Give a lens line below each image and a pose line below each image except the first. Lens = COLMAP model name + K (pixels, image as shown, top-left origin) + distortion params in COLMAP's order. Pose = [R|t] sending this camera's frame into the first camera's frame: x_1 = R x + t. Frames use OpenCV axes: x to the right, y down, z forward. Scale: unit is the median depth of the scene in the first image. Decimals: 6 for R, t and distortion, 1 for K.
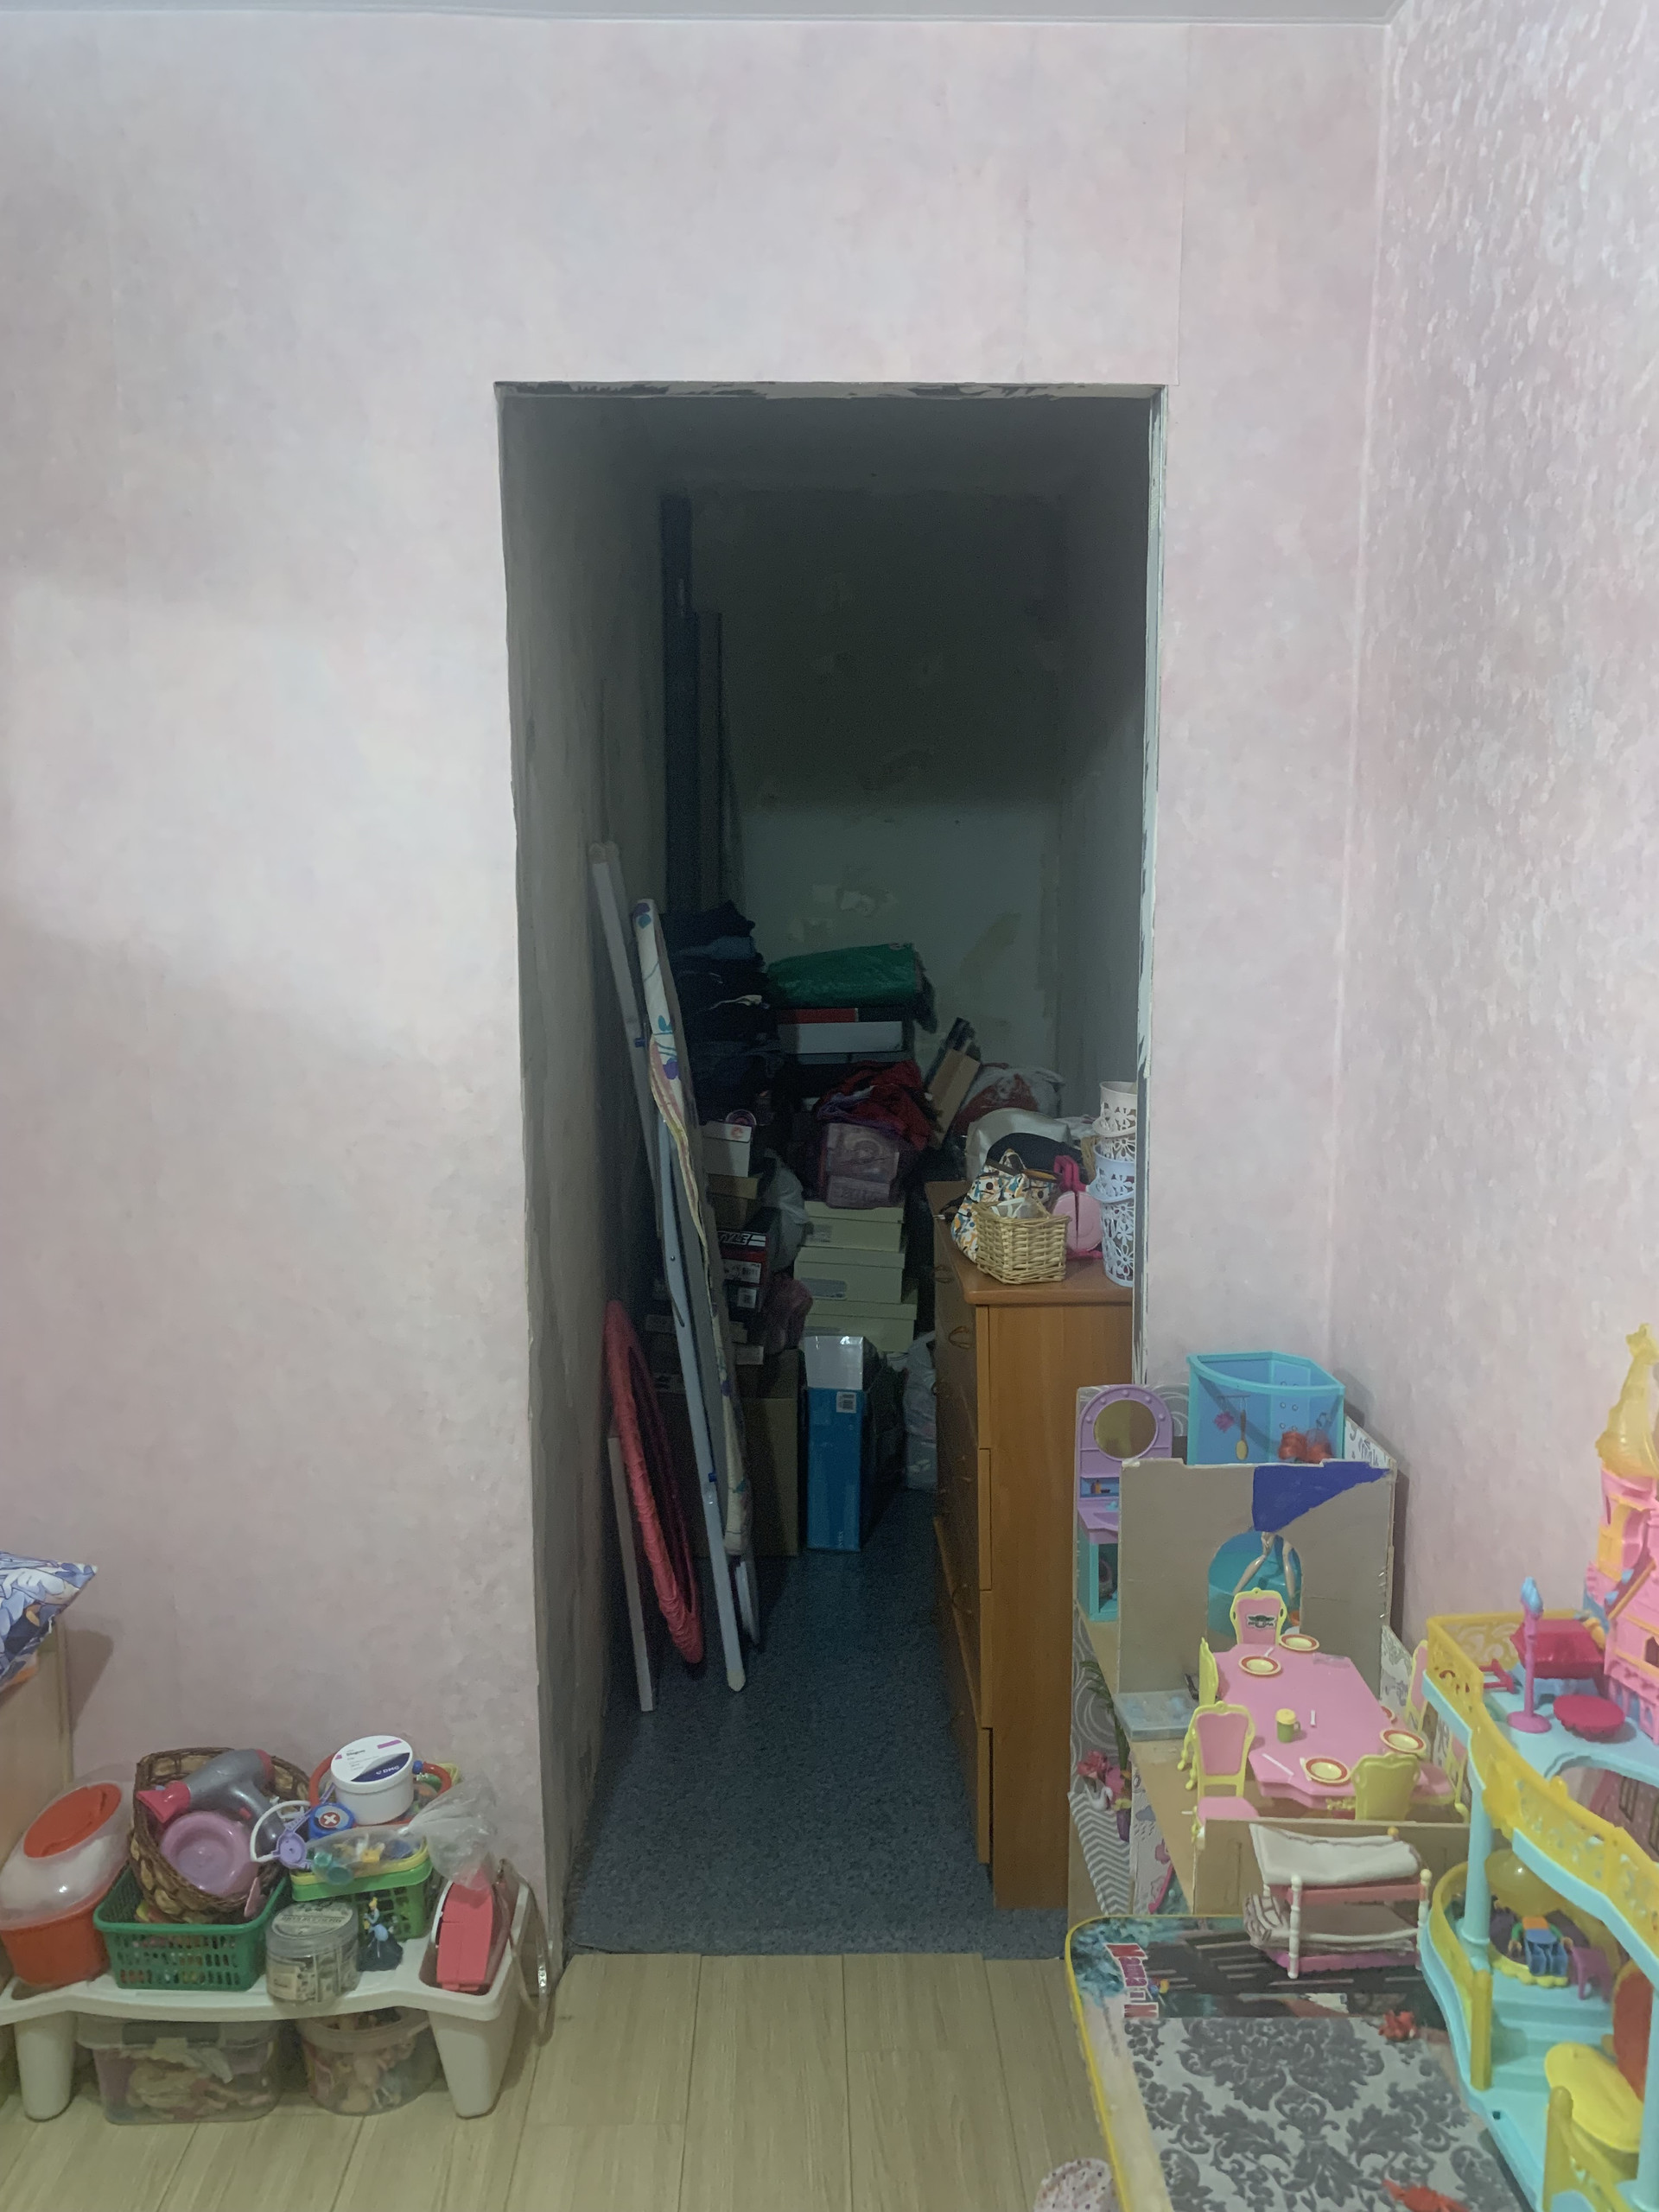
lens RADIAL K [[1679.2, 0, 829.5], [0, 1679.2, 1106.0], [0, 0, 1]] dist [-0.003449, -0.000280]
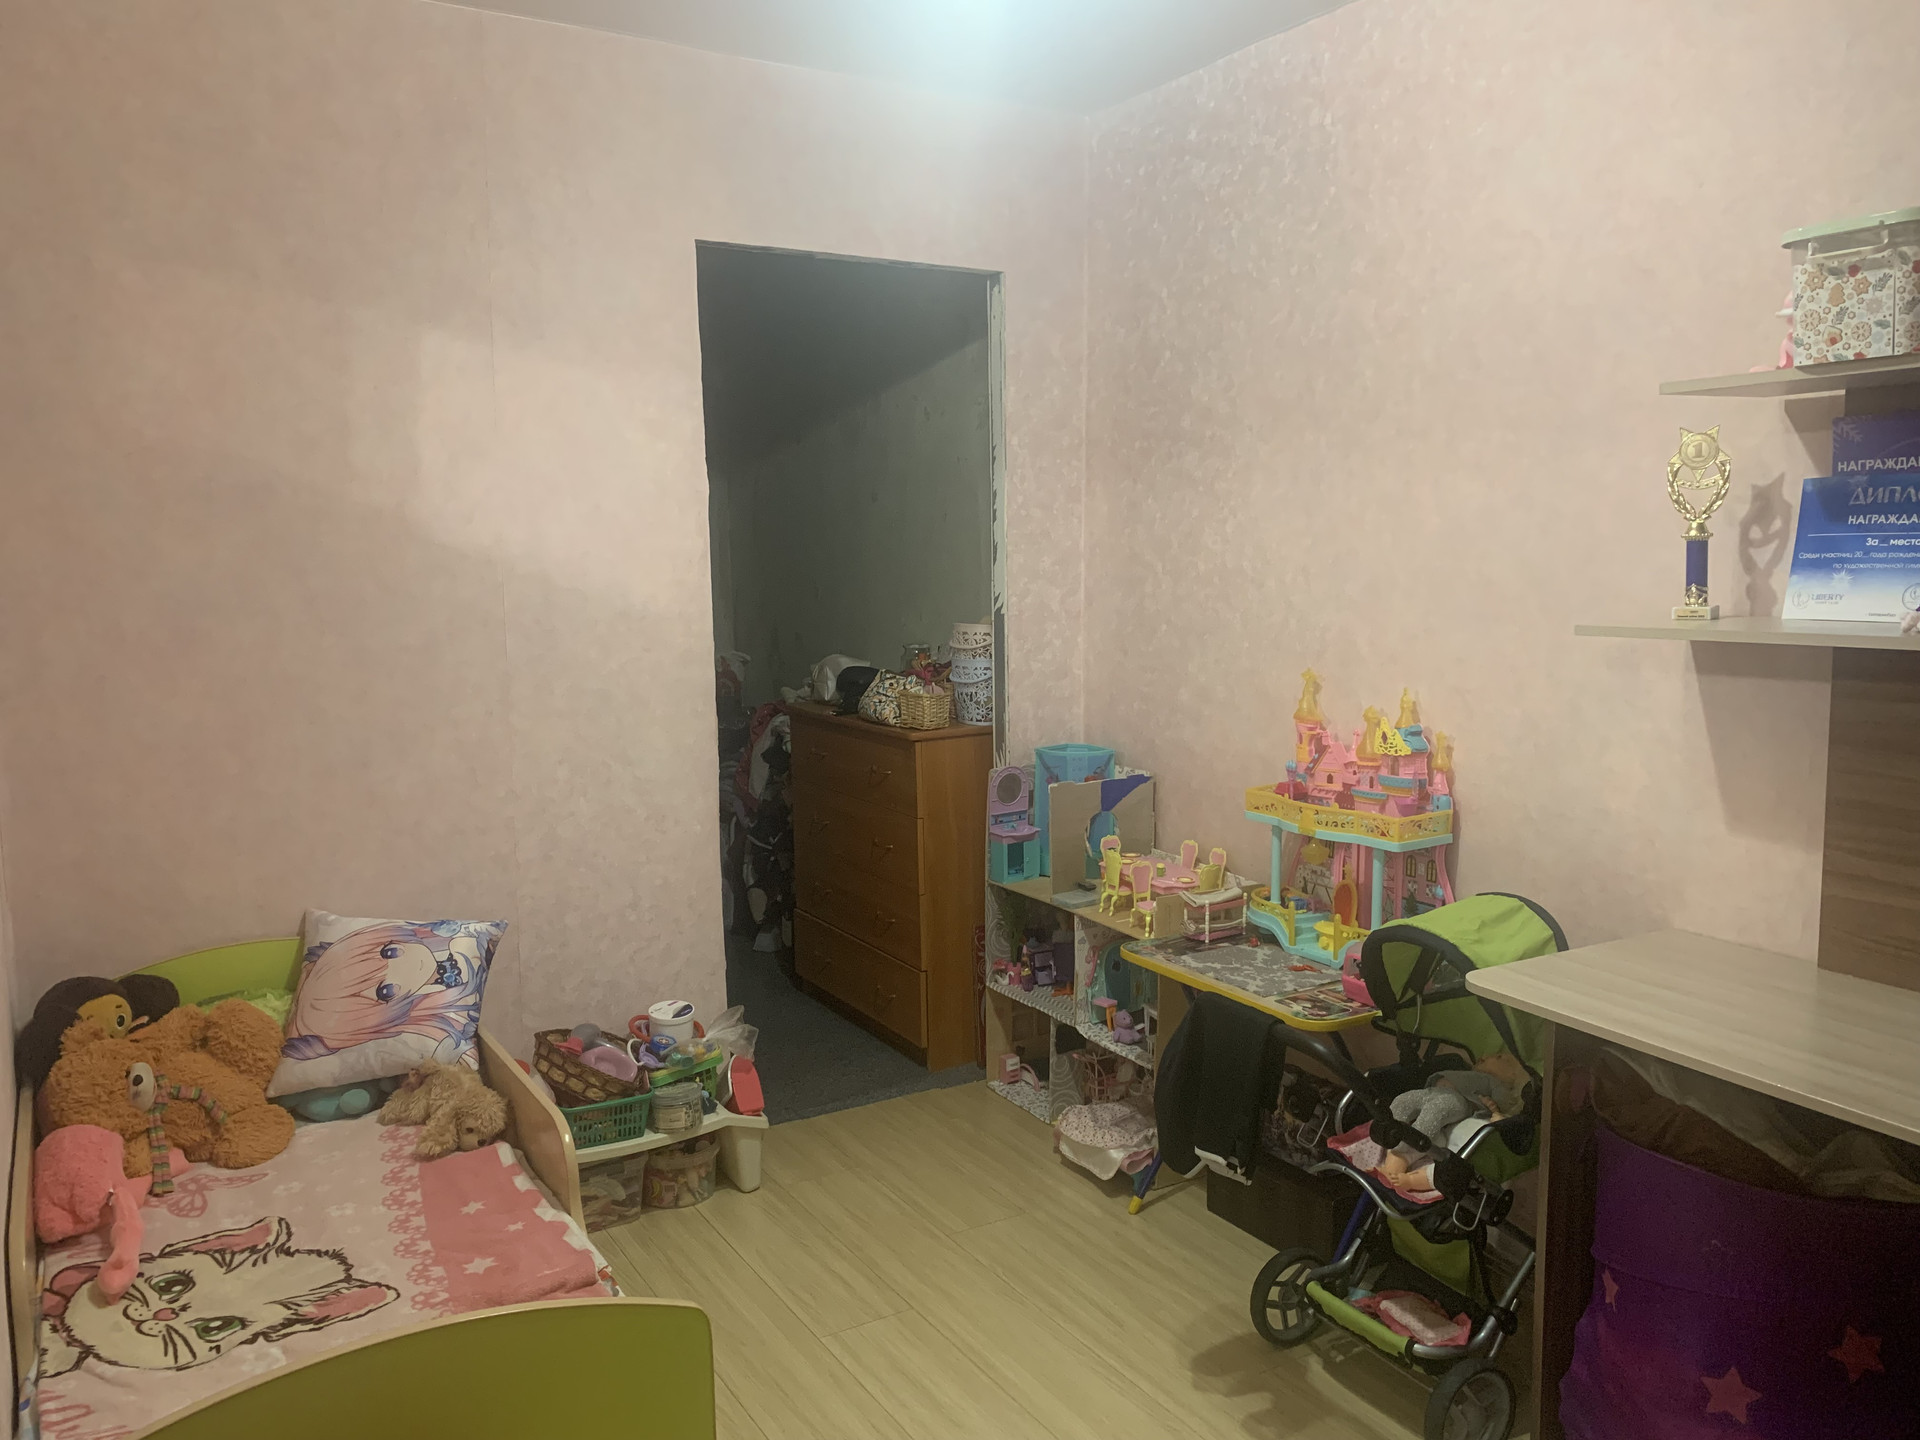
lens RADIAL K [[1449.7, 0, 960.0], [0, 1449.7, 720.0], [0, 0, 1]] dist [0.018113, -0.007981]
pose [[0.864141, -0.065631, 0.498952, -0.772725], [0.074629, 0.997209, 0.001919, 0.109258], [-0.497686, 0.035578, 0.866627, -0.494672]]
